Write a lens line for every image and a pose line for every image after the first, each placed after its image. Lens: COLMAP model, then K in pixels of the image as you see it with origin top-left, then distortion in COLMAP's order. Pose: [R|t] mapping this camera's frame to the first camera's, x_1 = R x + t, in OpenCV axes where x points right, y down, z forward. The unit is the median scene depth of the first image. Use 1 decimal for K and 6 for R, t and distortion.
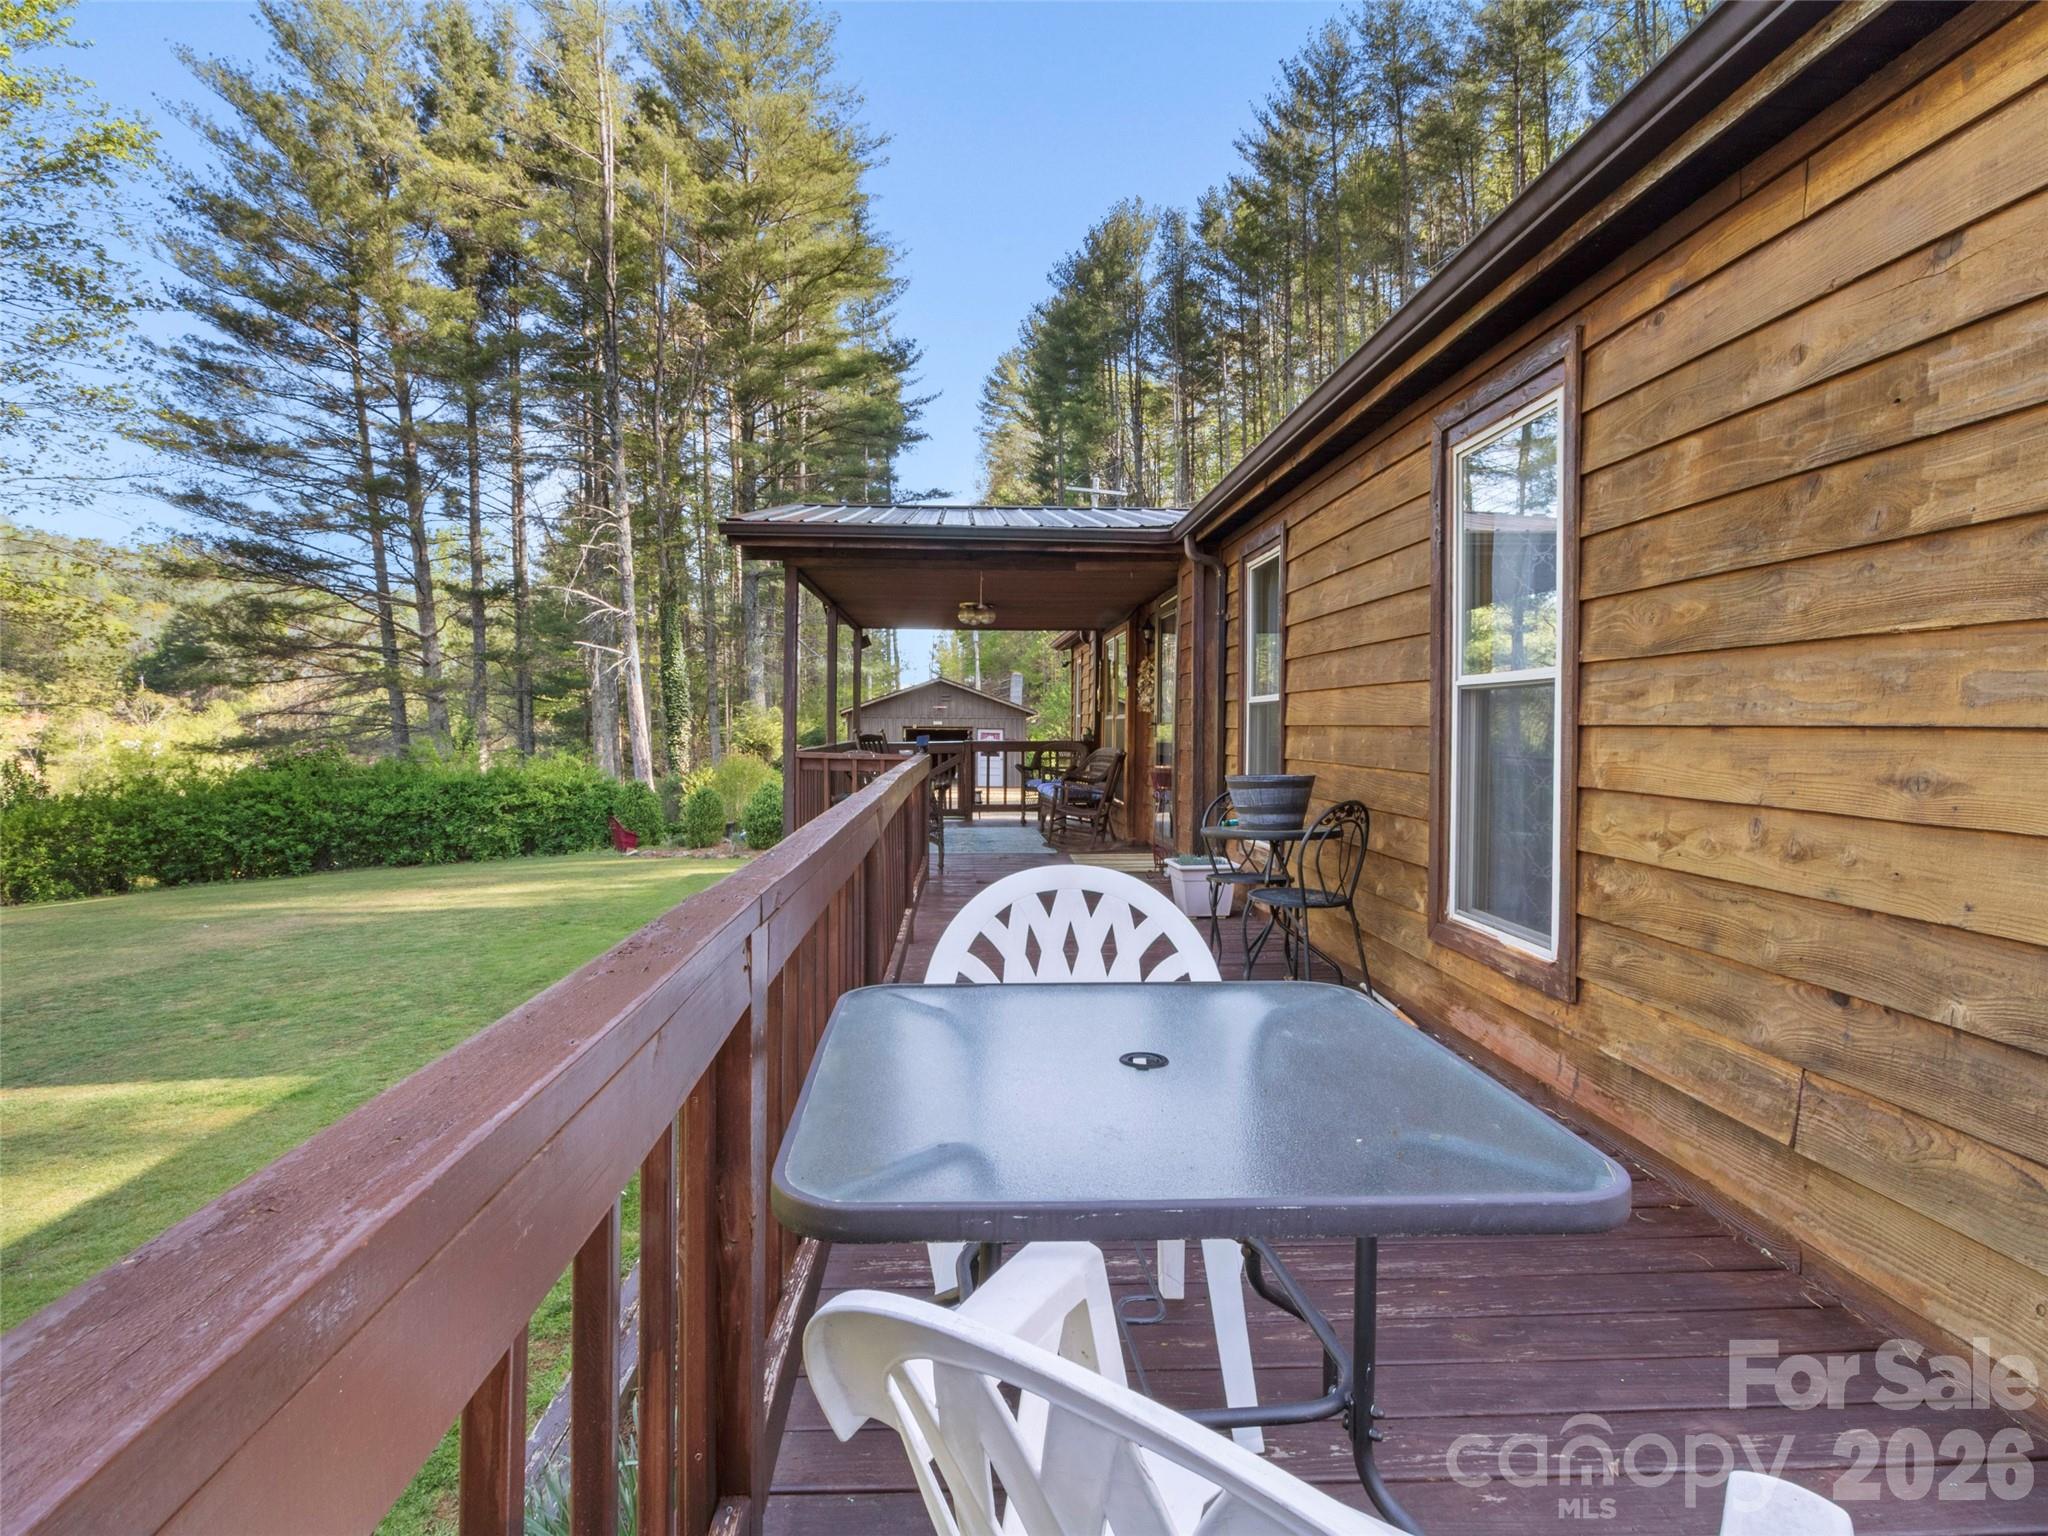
lens RADIAL K [[1064.4, 0, 1019.1], [0, 1064.4, 725.7], [0, 0, 1]] dist [0.009302, -0.005147]
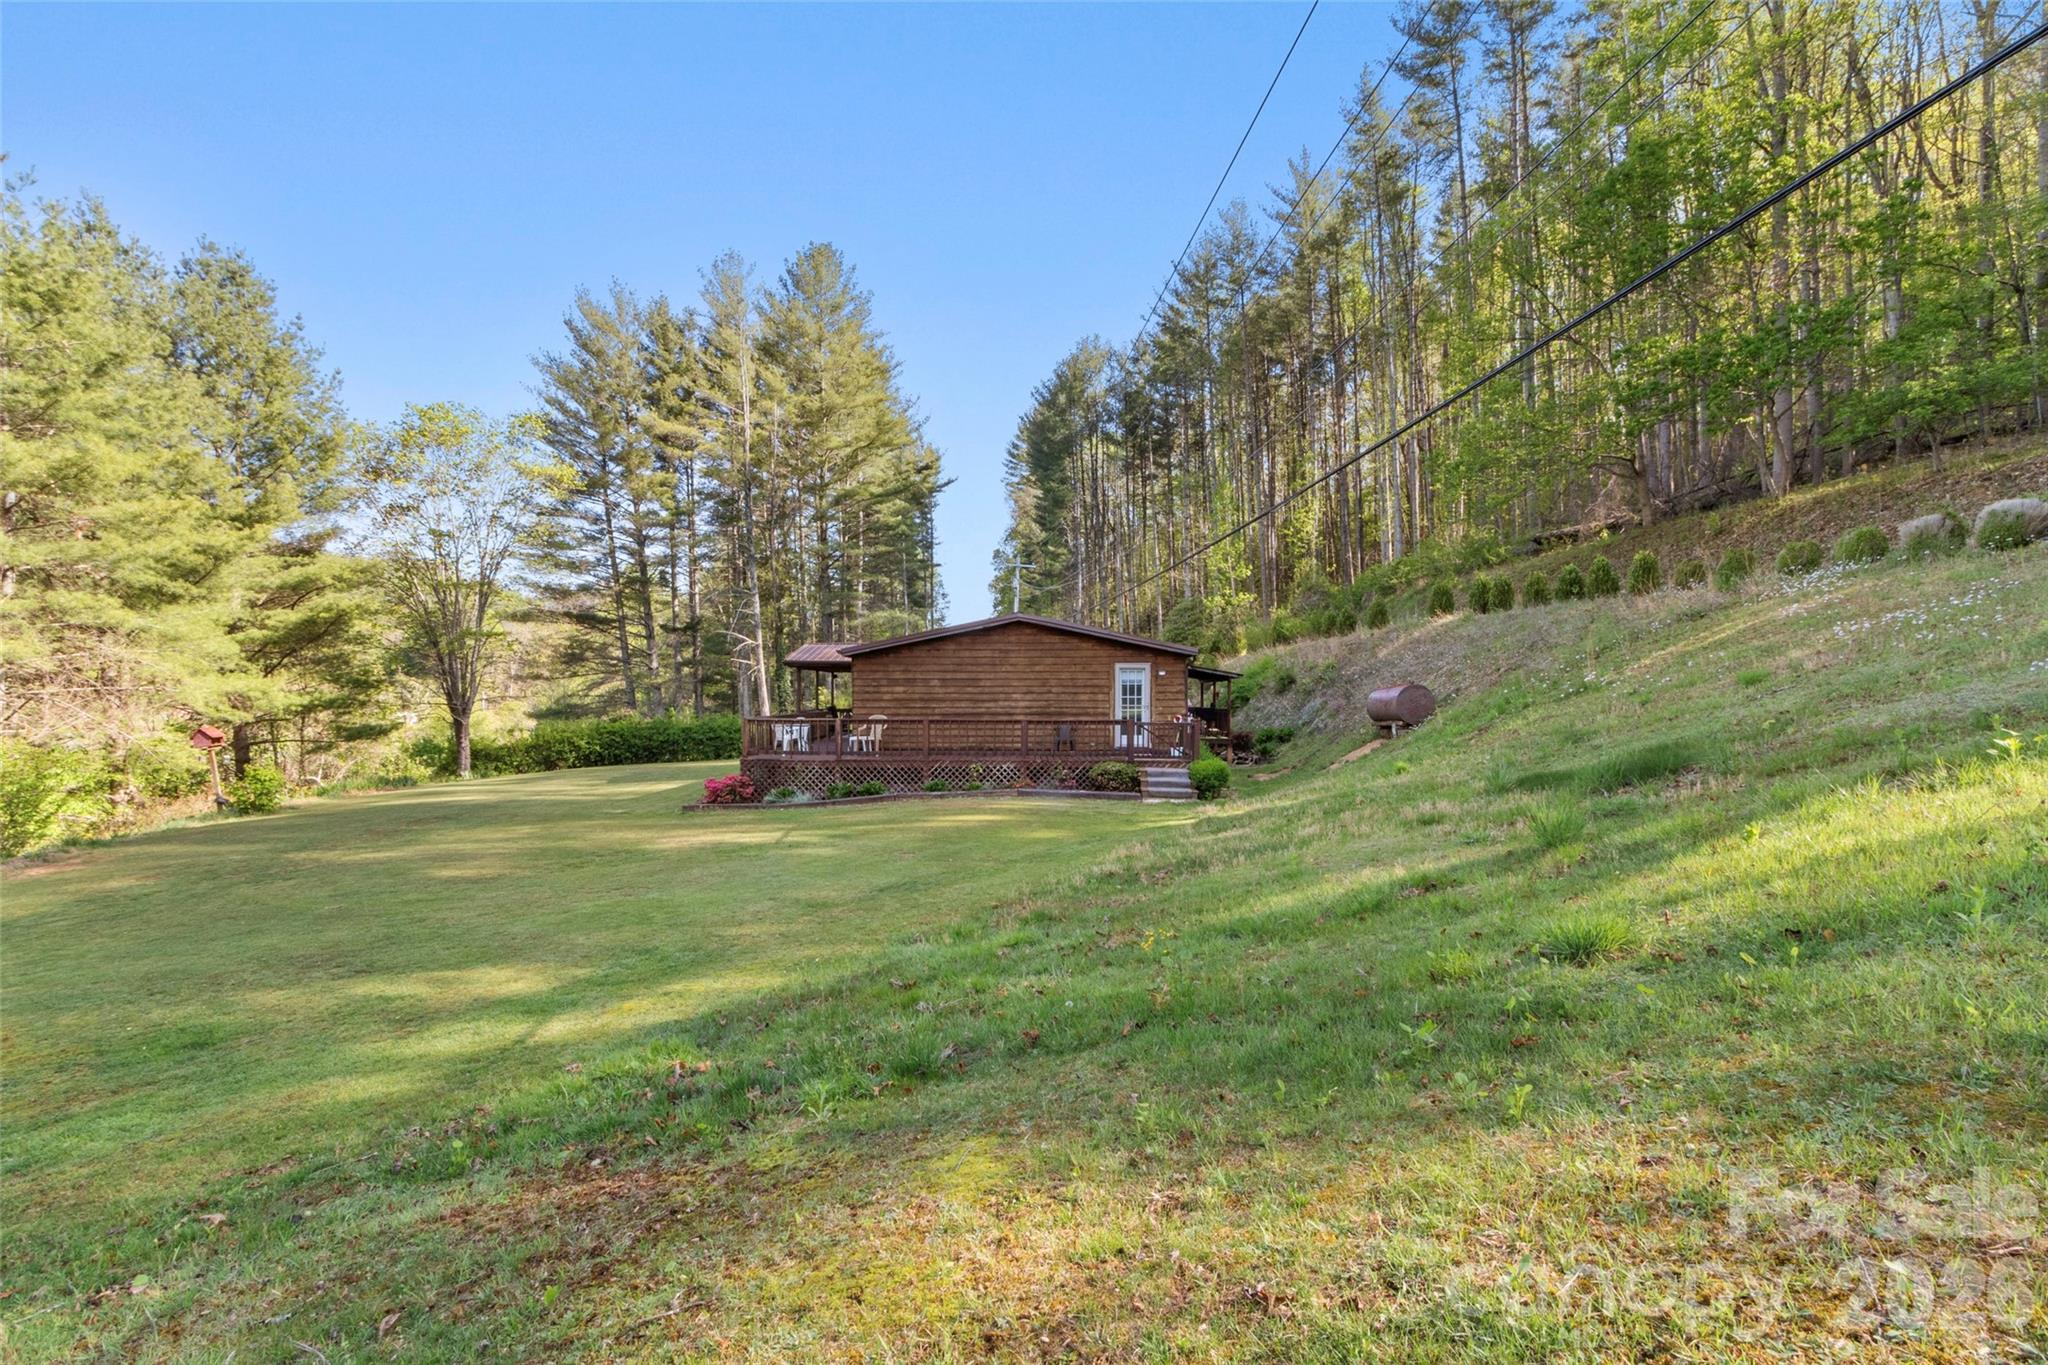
lens RADIAL K [[930.9, 0, 1036.8], [0, 930.9, 693.8], [0, 0, 1]] dist [0.003407, -0.001205]
pose [[0.998556, -0.007737, -0.053151, 0.118843], [0.007633, 0.999969, -0.002157, -0.003363], [0.053166, 0.001748, 0.998584, -0.344525]]
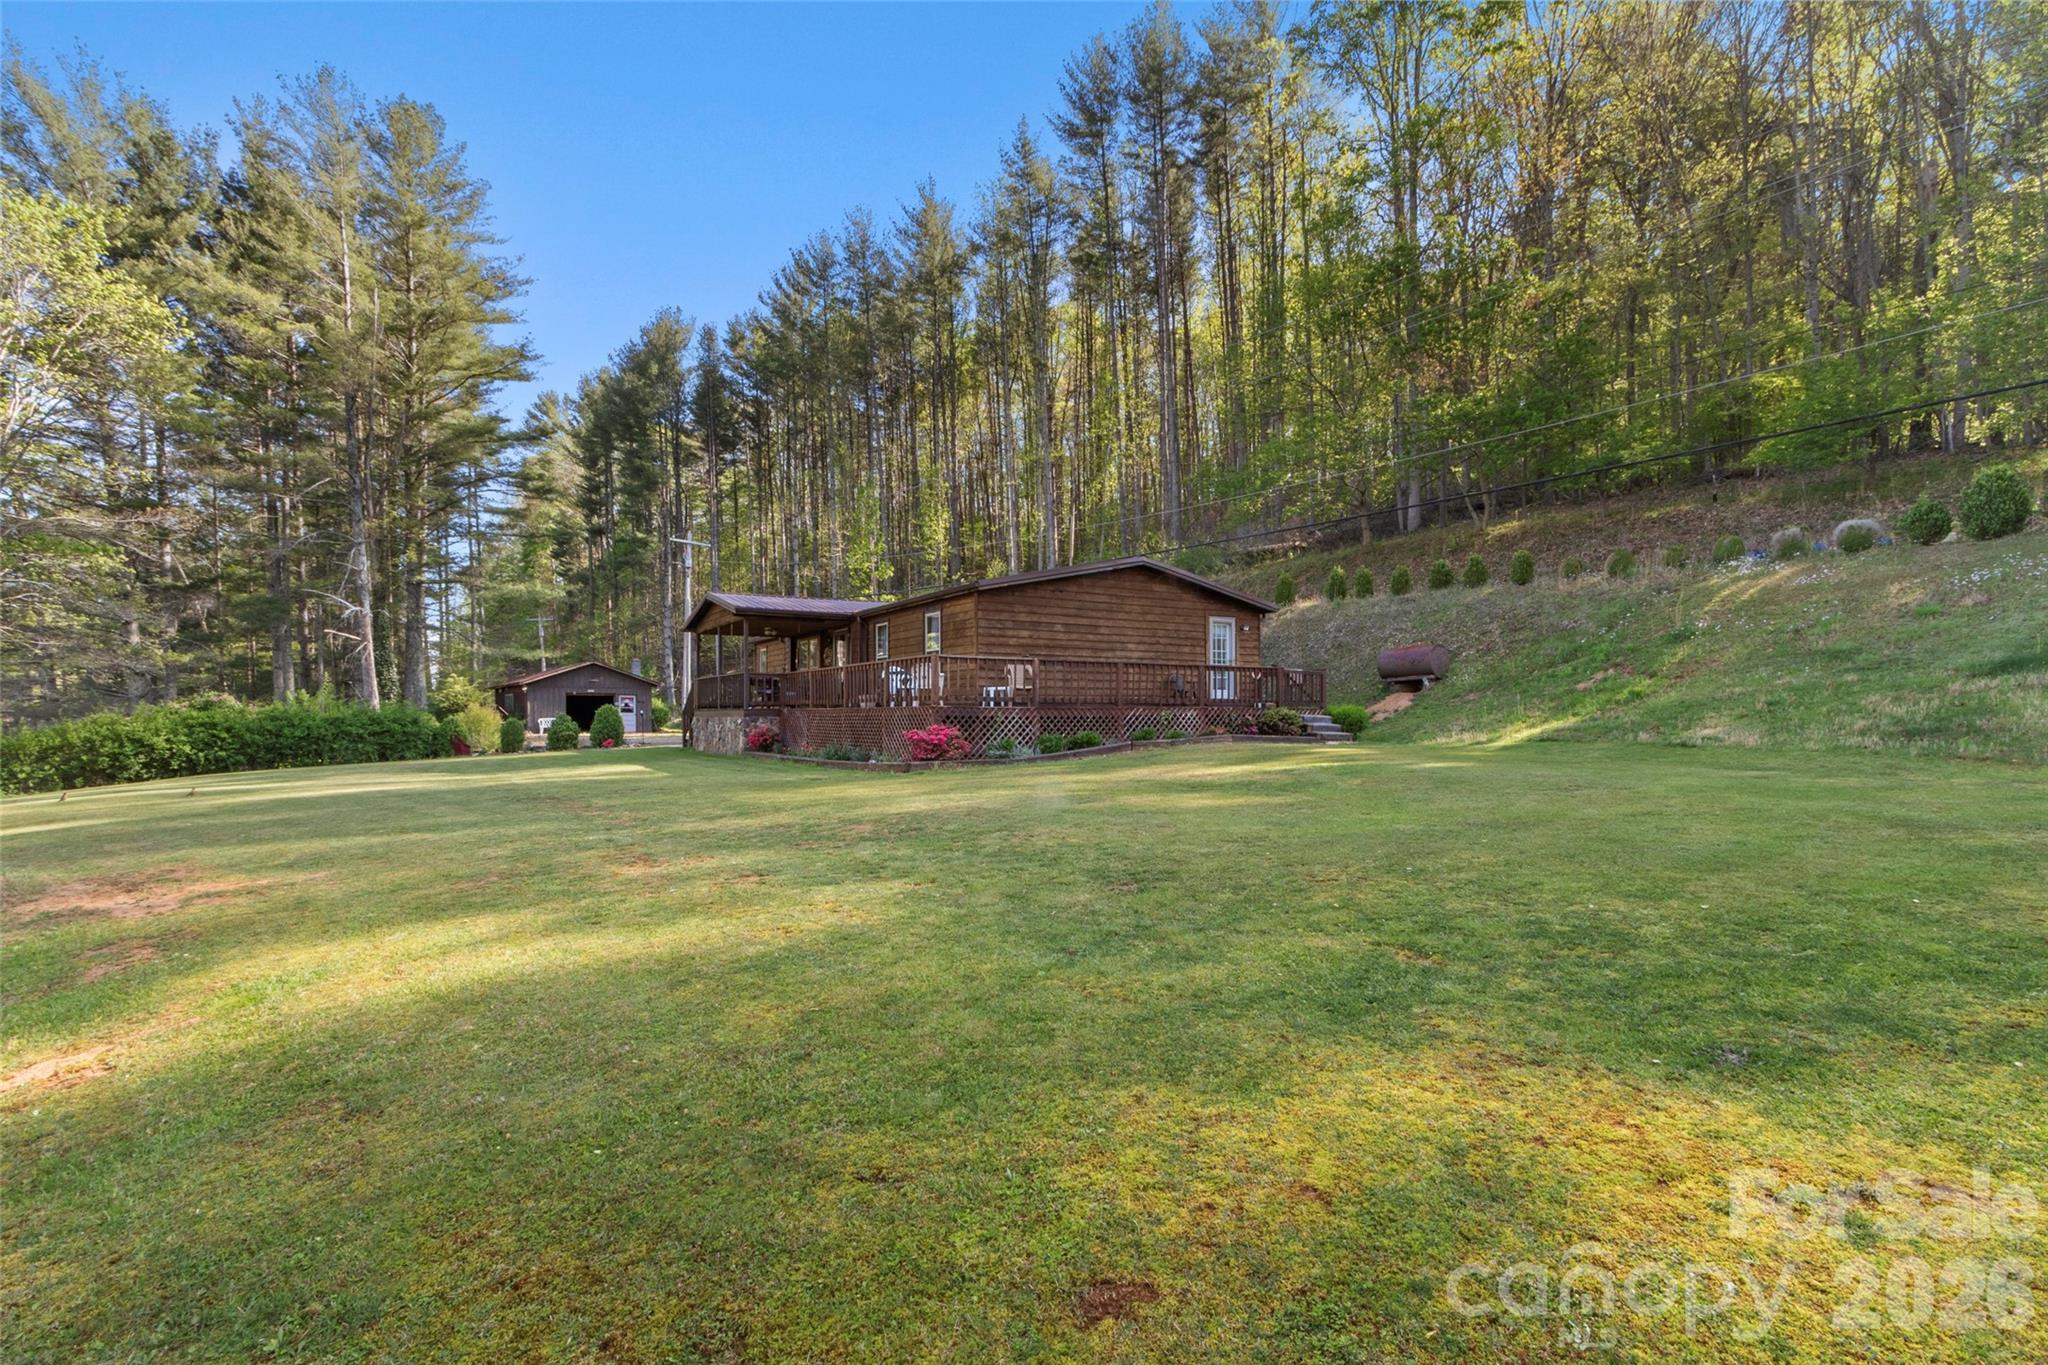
lens RADIAL K [[930.9, 0, 1010.6], [0, 930.9, 683.9], [0, 0, 1]] dist [0.003407, -0.001205]
pose [[0.873513, 0.004140, 0.486784, -0.114061], [0.012692, 0.999430, -0.031275, 0.020629], [-0.486636, 0.033497, 0.872962, -0.253934]]
